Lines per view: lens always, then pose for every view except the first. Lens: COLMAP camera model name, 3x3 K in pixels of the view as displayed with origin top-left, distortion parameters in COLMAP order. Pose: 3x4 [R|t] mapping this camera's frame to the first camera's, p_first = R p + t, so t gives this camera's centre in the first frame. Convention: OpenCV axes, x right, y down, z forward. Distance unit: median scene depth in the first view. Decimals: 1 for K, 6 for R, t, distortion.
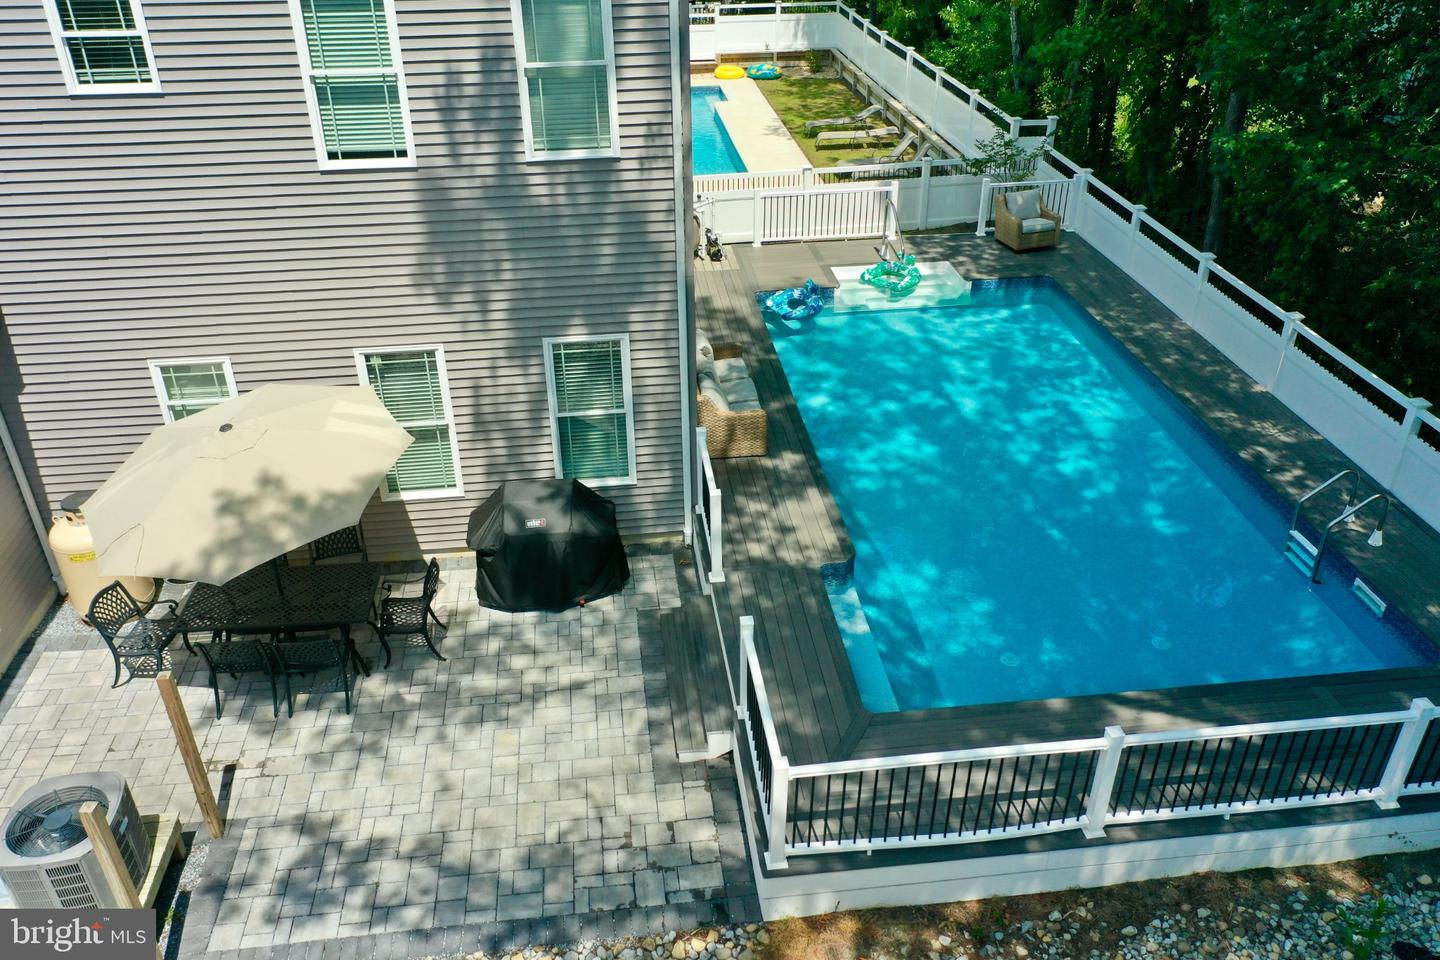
lens RADIAL K [[1133.0, 0, 720.0], [0, 1133.0, 480.0], [0, 0, 1]] dist [0.087428, 0.000981]
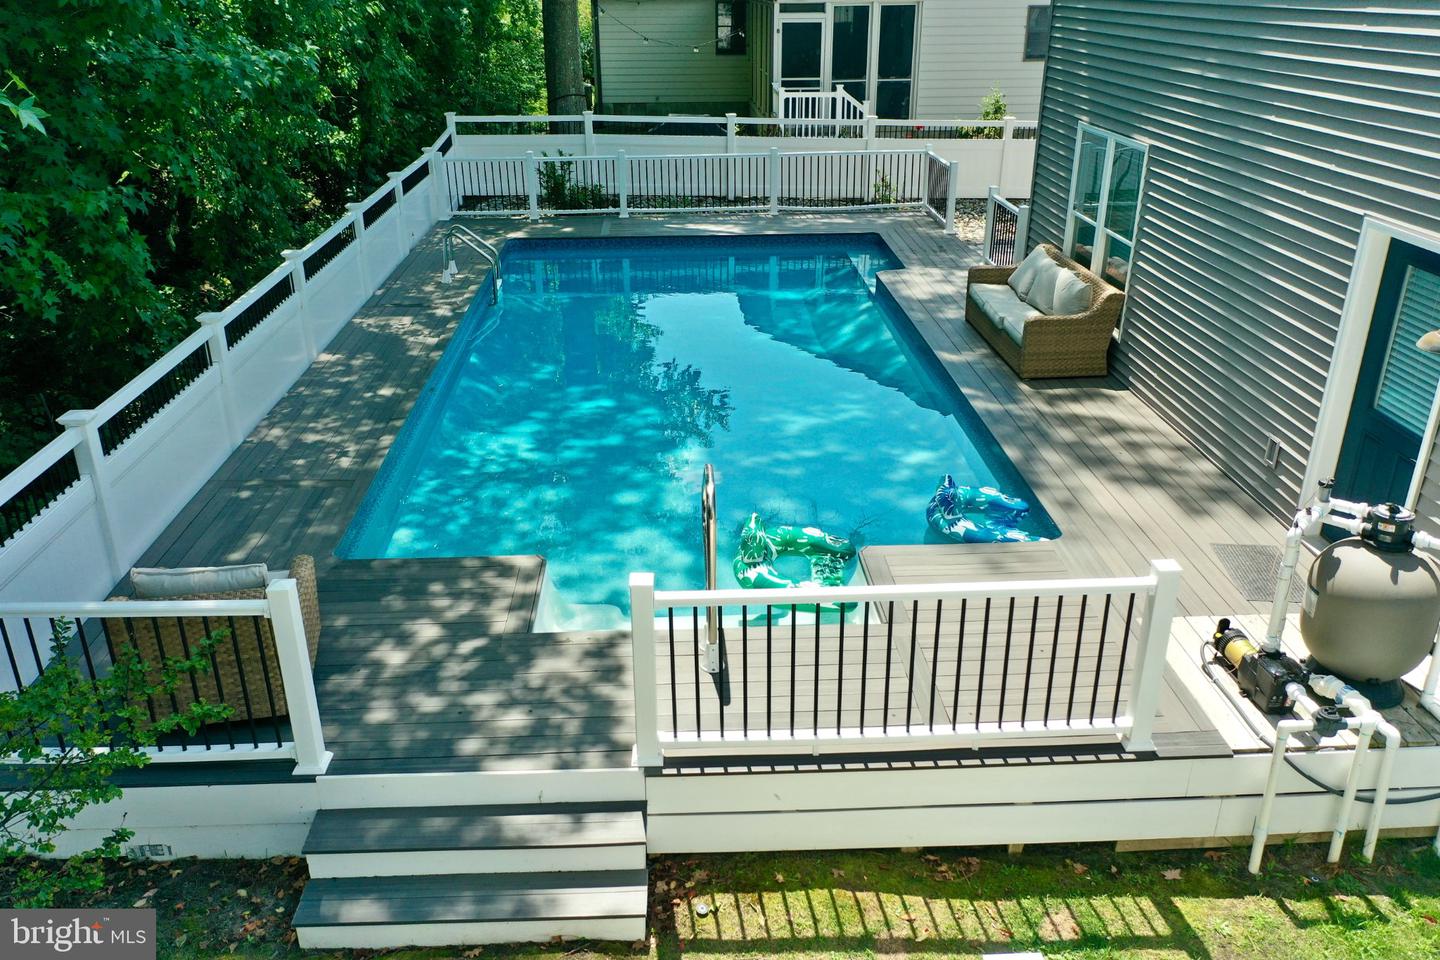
lens RADIAL K [[1133.0, 0, 720.0], [0, 1133.0, 480.0], [0, 0, 1]] dist [0.087428, 0.000981]
pose [[-0.997710, -0.011161, 0.066717, 0.147428], [0.048322, 0.572589, 0.818417, -0.563523], [-0.047336, 0.819767, -0.570738, 1.330460]]
